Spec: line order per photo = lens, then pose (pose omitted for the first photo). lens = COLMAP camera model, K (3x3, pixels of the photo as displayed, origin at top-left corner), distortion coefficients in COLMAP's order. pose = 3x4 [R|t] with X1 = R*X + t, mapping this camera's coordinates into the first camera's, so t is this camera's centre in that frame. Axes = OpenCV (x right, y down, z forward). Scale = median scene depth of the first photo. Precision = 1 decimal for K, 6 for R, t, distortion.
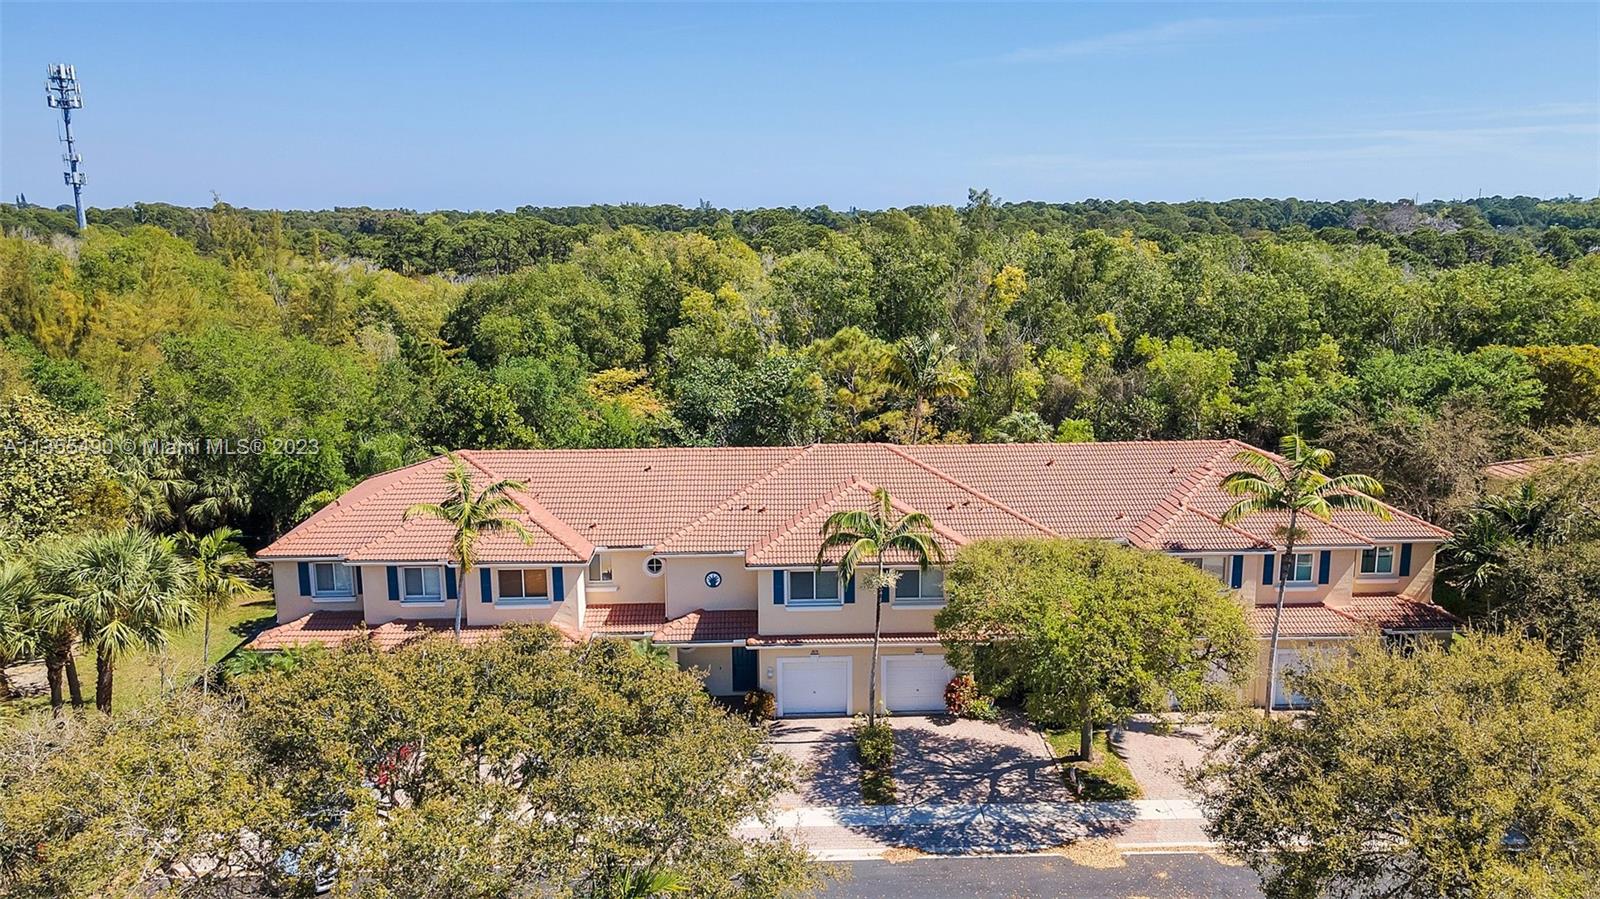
lens RADIAL K [[1208.3, 0, 835.3], [0, 1208.3, 448.3], [0, 0, 1]] dist [0.032038, 0.037861]
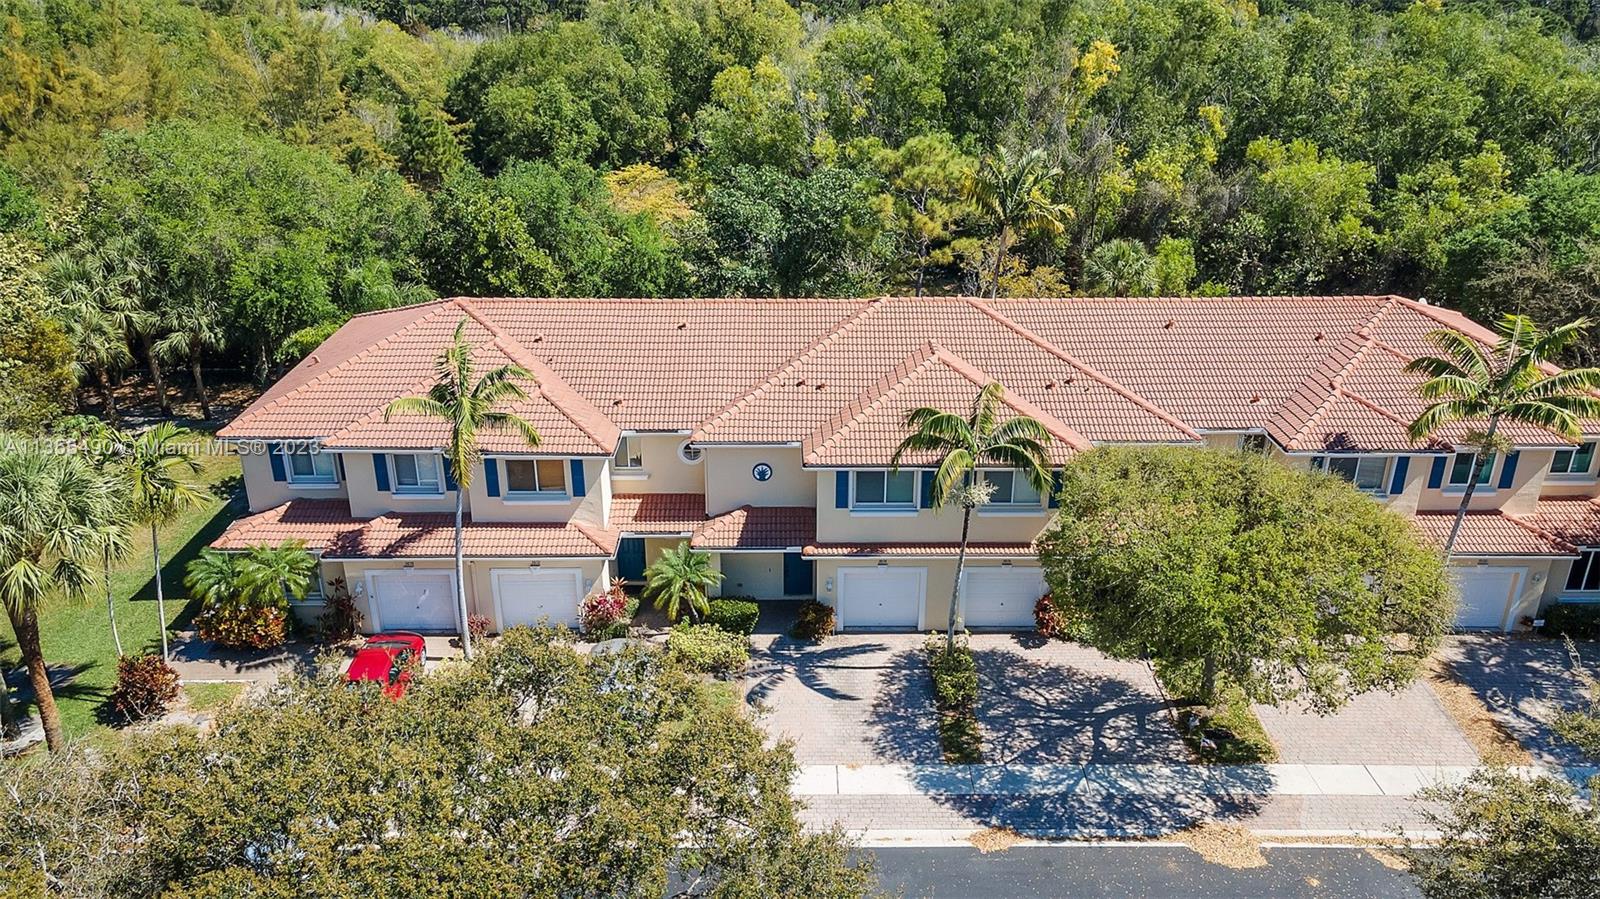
lens RADIAL K [[1208.3, 0, 835.3], [0, 1208.3, 448.3], [0, 0, 1]] dist [0.032038, 0.037861]
pose [[0.999626, 0.018052, -0.020560, -0.034393], [-0.013572, 0.979645, 0.200280, -0.076394], [0.023757, -0.199926, 0.979523, 0.189845]]
